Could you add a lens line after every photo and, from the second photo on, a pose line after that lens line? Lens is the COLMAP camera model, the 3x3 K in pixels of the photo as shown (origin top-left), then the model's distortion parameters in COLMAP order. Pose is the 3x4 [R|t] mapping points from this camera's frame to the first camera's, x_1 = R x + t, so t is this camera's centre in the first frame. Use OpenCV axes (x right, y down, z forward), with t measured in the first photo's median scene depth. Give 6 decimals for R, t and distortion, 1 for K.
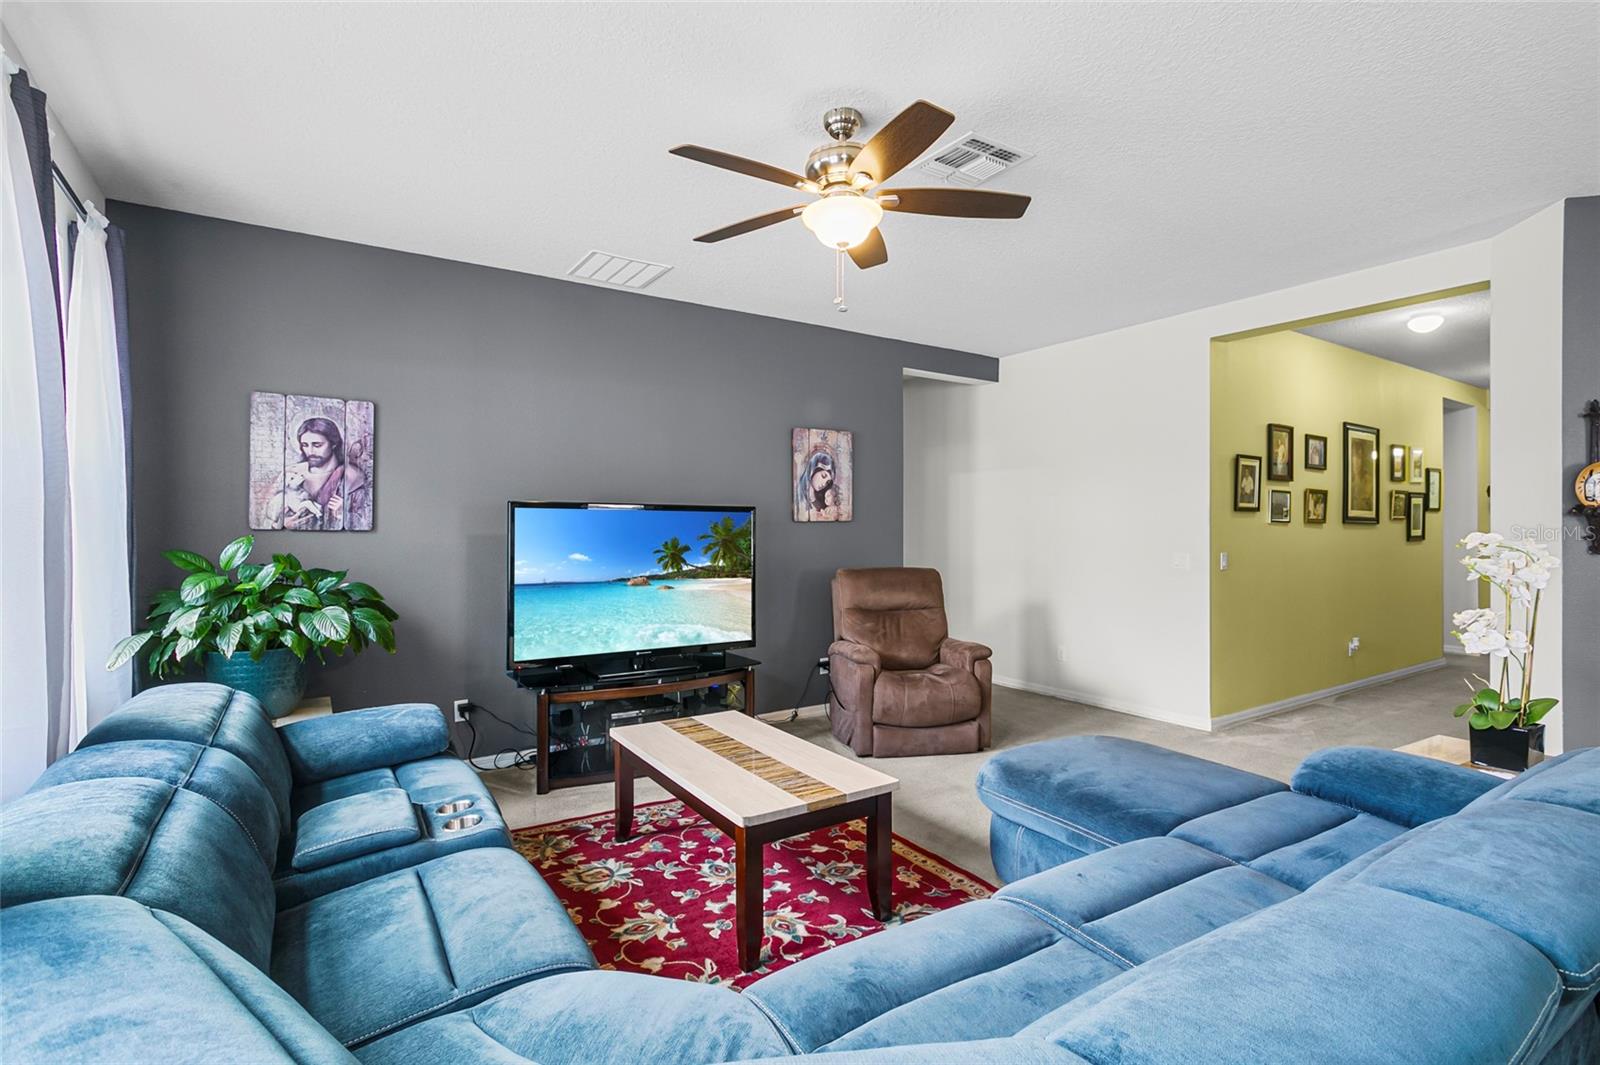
lens RADIAL K [[760.9, 0, 800.4], [0, 760.9, 531.8], [0, 0, 1]] dist [0.000025, 0.001628]
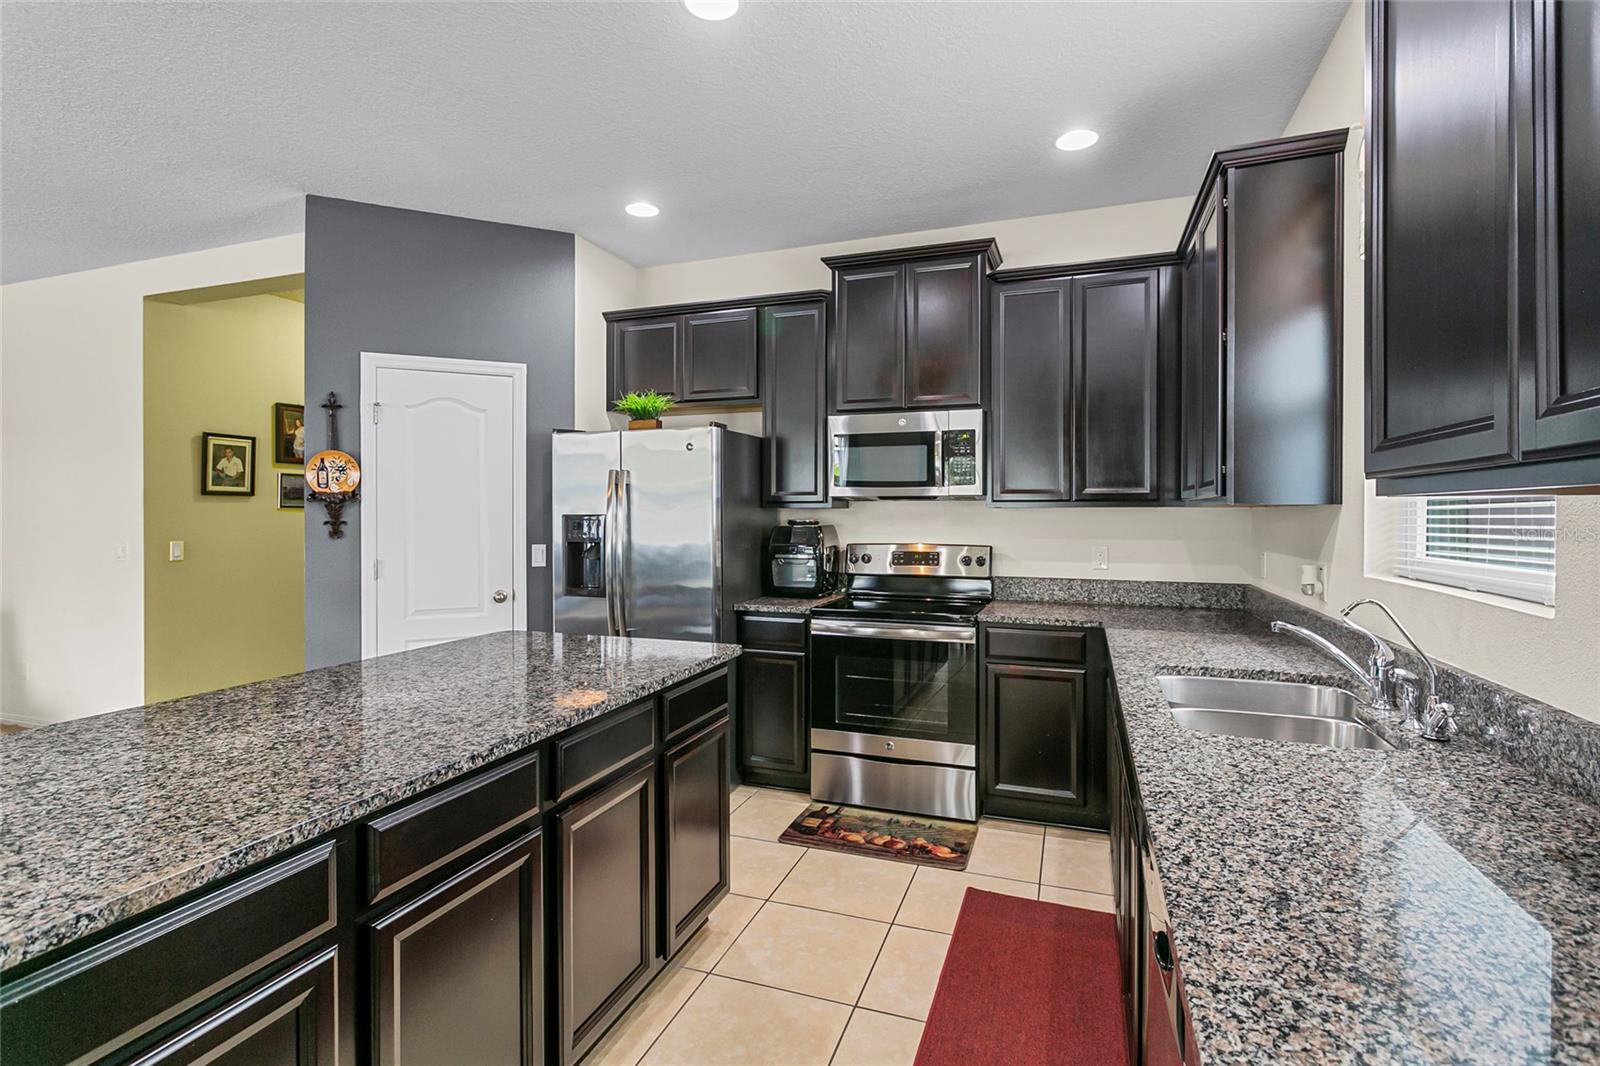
lens RADIAL K [[760.9, 0, 798.2], [0, 760.9, 526.5], [0, 0, 1]] dist [0.000025, 0.001628]
pose [[0.805243, -0.010877, 0.592845, 0.700475], [0.003767, 0.999905, 0.013229, 0.001388], [-0.592933, -0.008420, 0.805208, -0.173931]]
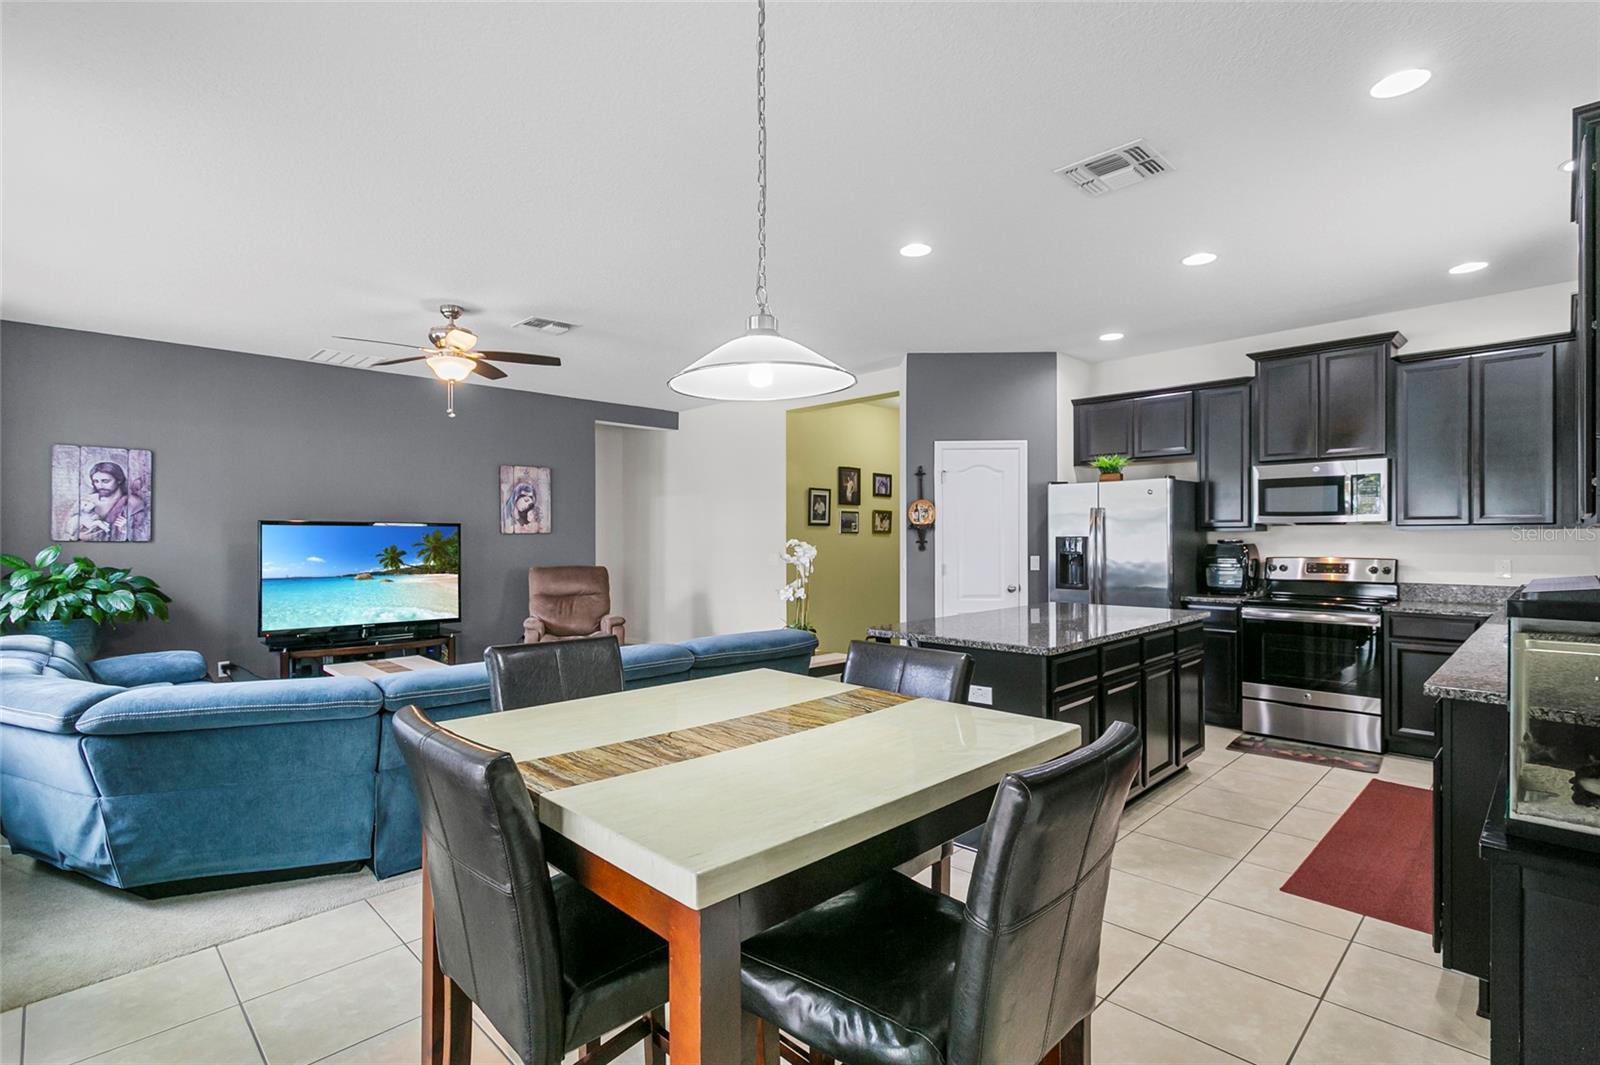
lens RADIAL K [[760.9, 0, 797.5], [0, 760.9, 540.1], [0, 0, 1]] dist [0.000025, 0.001628]
pose [[0.981487, -0.004982, 0.191466, 0.303953], [0.005379, 0.999984, -0.001555, 0.004097], [-0.191455, 0.002556, 0.981498, -0.543029]]
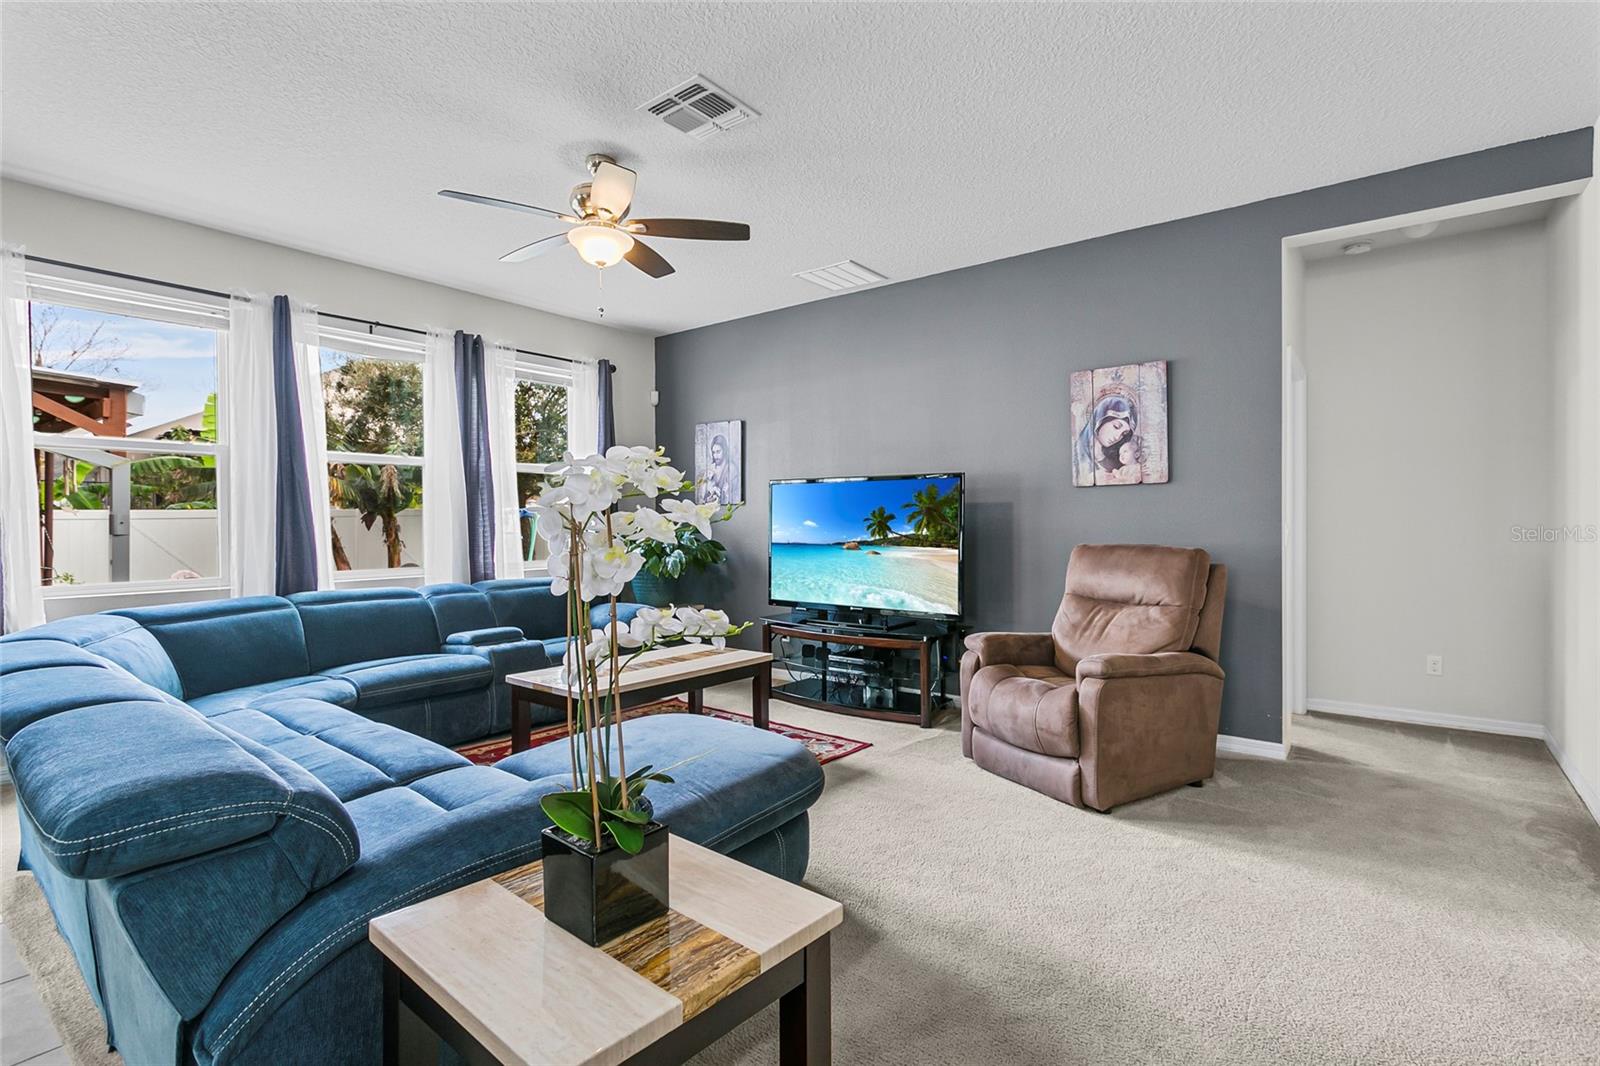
lens RADIAL K [[760.9, 0, 797.3], [0, 760.9, 525.7], [0, 0, 1]] dist [0.000025, 0.001628]
pose [[0.328832, 0.005721, -0.944371, 0.803572], [0.001687, 0.999976, 0.006646, 0.027194], [0.944387, -0.003778, 0.328815, 0.535730]]
